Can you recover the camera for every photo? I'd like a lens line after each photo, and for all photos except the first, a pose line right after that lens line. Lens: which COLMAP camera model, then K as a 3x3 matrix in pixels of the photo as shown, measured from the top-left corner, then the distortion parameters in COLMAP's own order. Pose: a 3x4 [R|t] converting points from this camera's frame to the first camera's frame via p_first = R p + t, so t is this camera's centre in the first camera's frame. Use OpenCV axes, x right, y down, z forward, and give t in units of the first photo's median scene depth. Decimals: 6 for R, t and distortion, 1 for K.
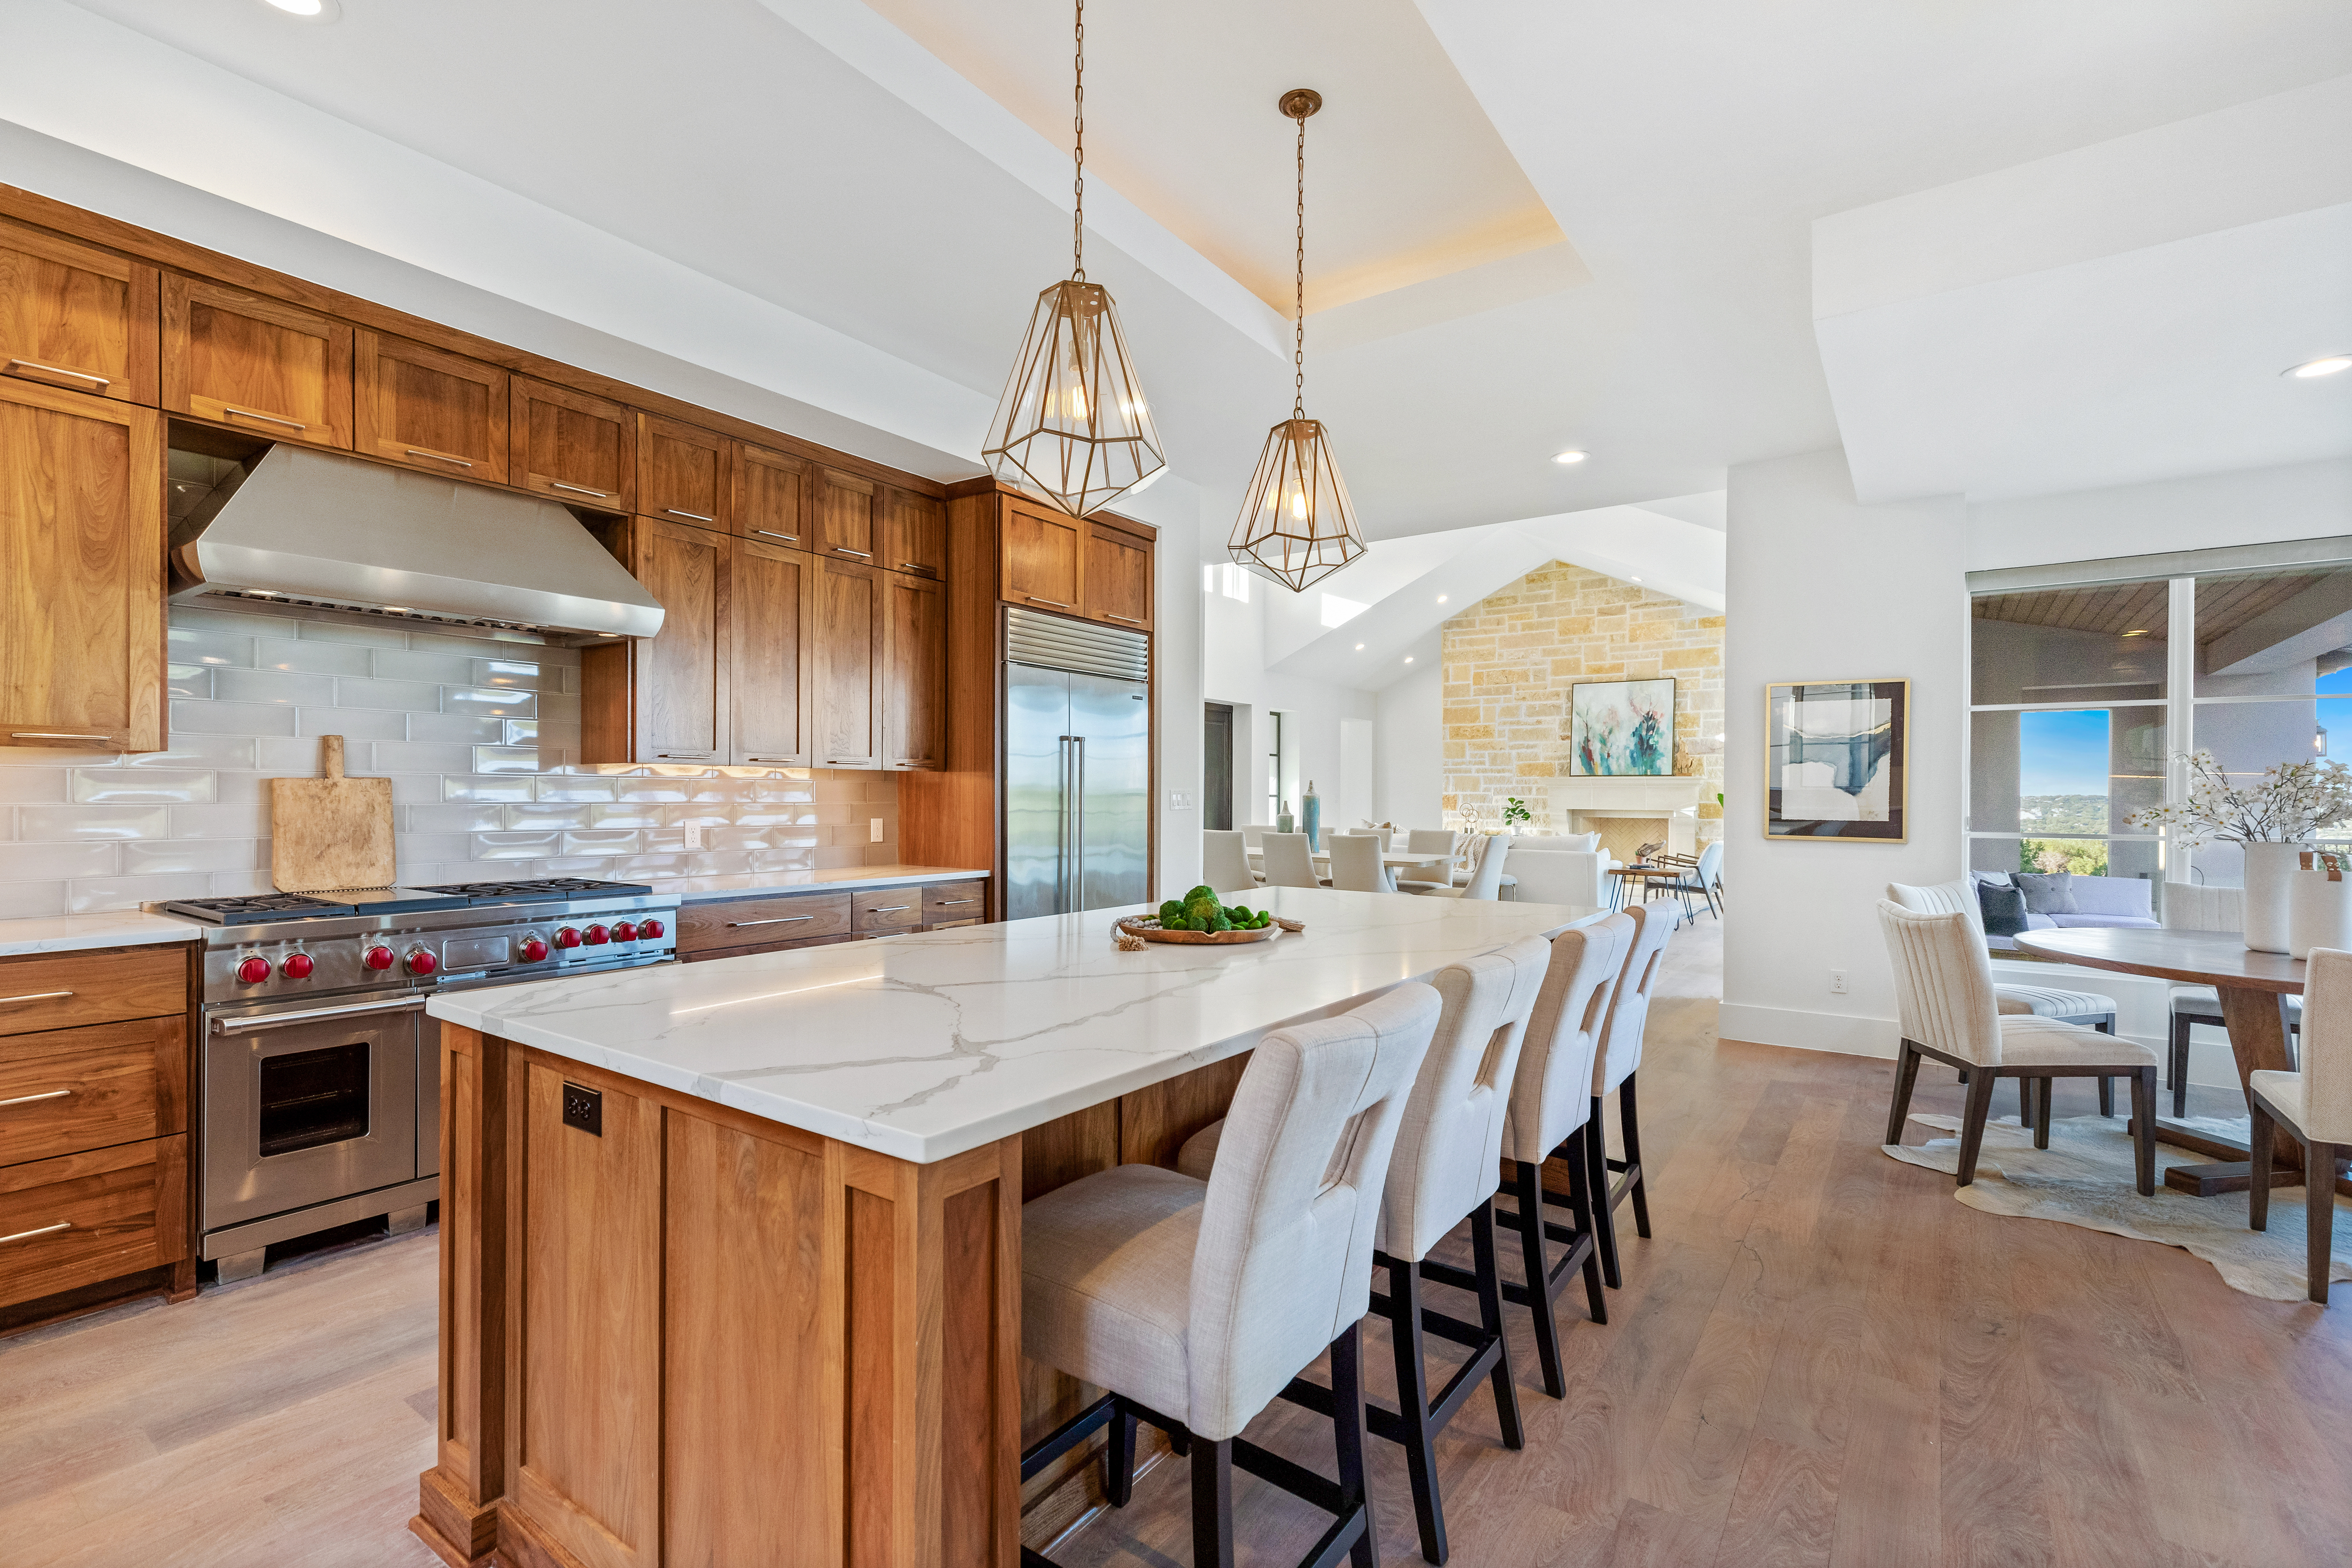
lens RADIAL K [[1047.4, 0, 1166.0], [0, 1047.4, 800.5], [0, 0, 1]] dist [-0.000556, -0.004351]
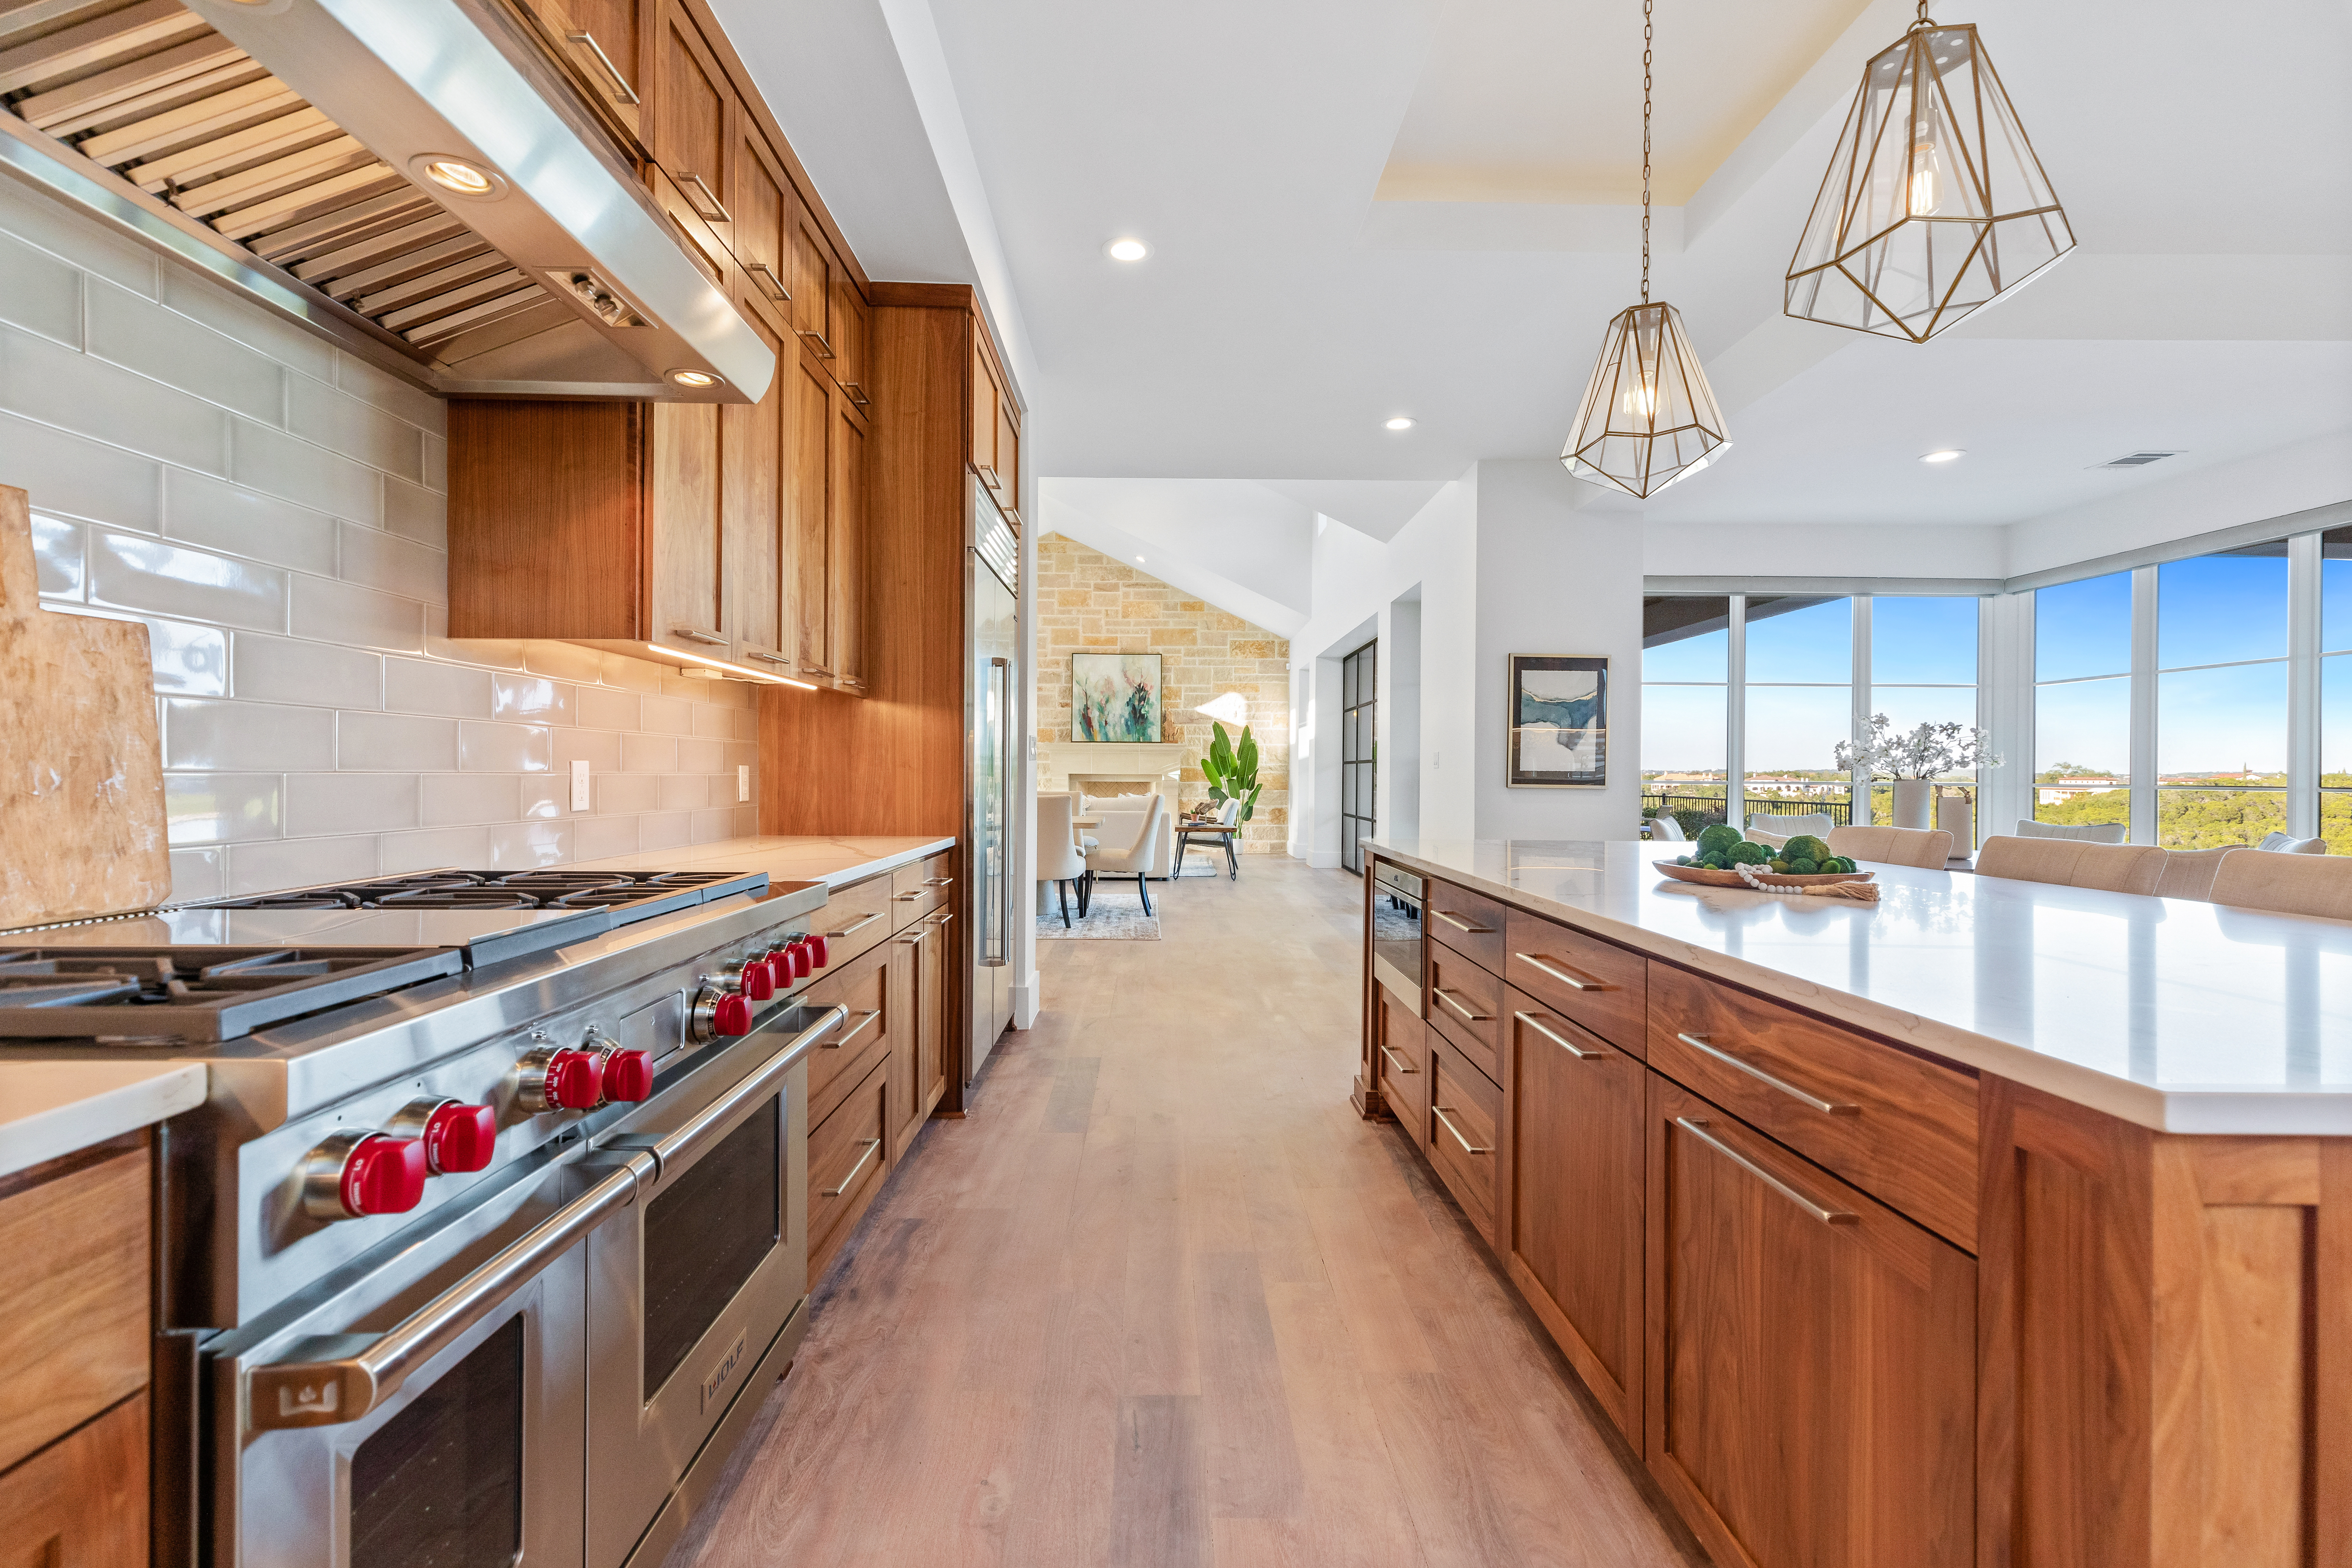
lens RADIAL K [[1047.4, 0, 1164.0], [0, 1047.4, 769.7], [0, 0, 1]] dist [-0.000556, -0.004351]
pose [[0.806289, 0.001283, 0.591521, -0.160395], [0.000810, 0.999994, -0.003274, 0.007956], [-0.591521, 0.003119, 0.806283, 0.112434]]
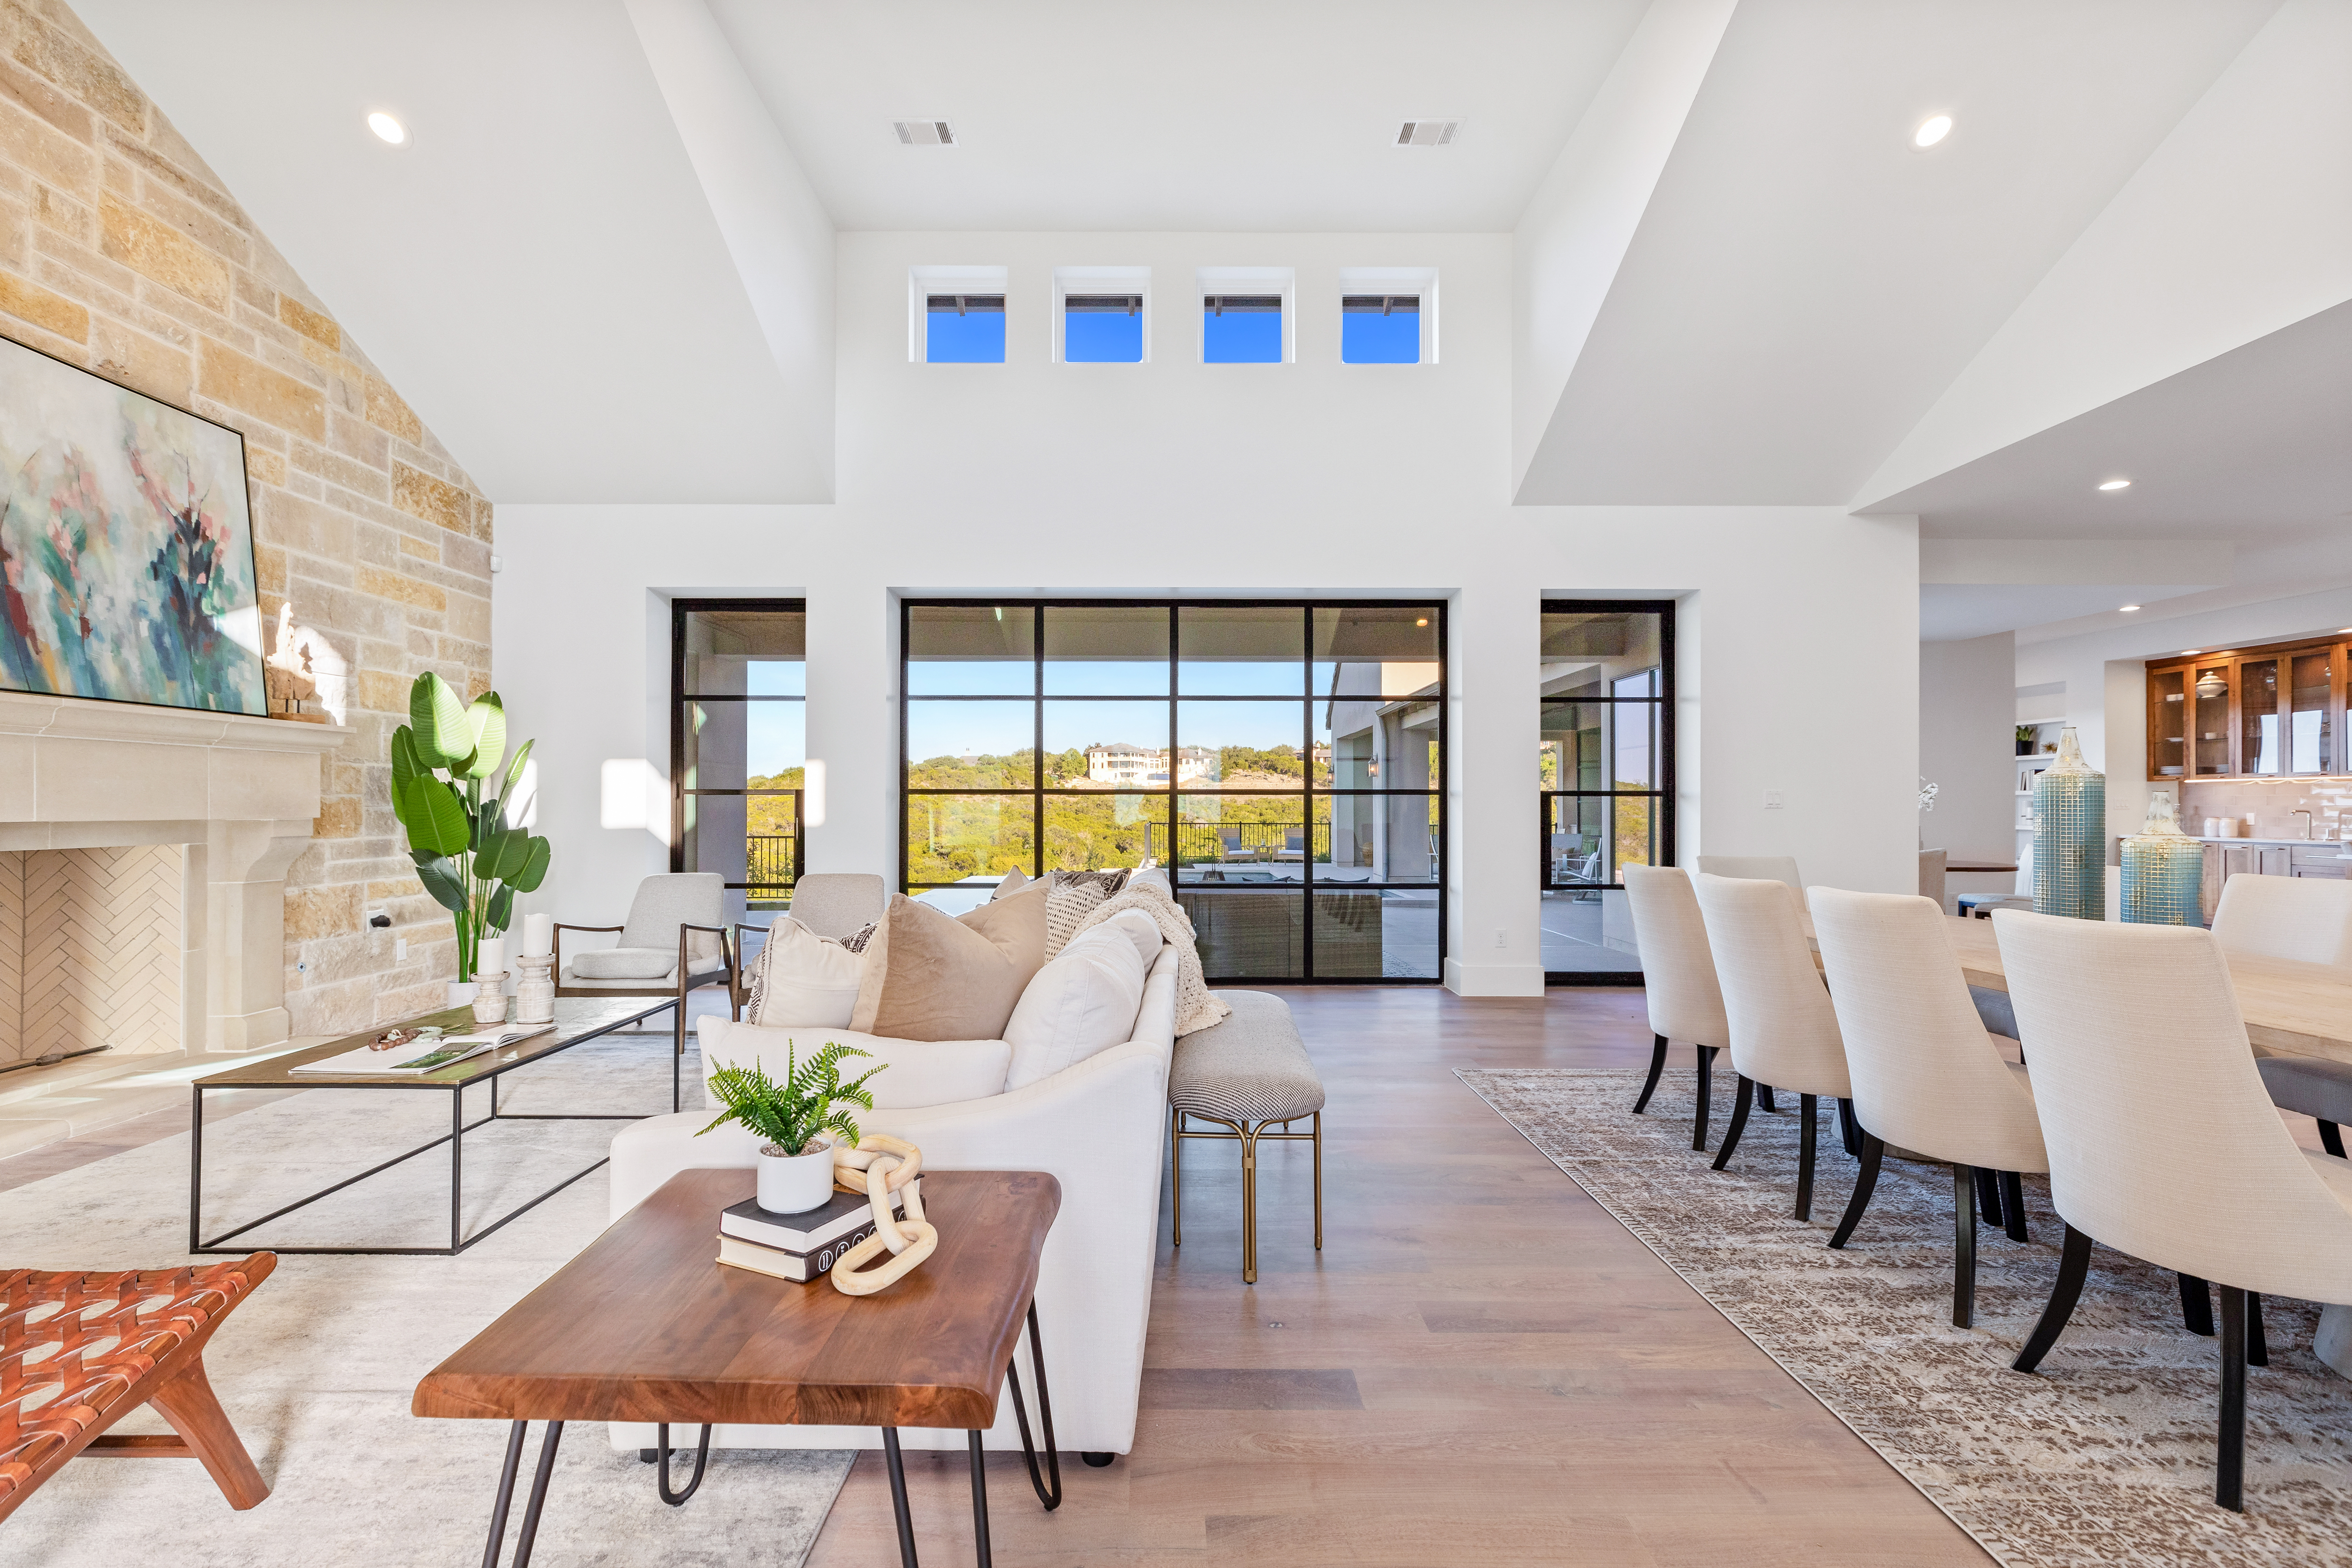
lens RADIAL K [[1047.4, 0, 1155.9], [0, 1047.4, 795.2], [0, 0, 1]] dist [-0.000556, -0.004351]
pose [[-0.568554, 0.006075, 0.822624, 0.037366], [0.000213, 0.999974, -0.007237, 0.003487], [-0.822646, -0.003940, -0.568540, 0.941316]]
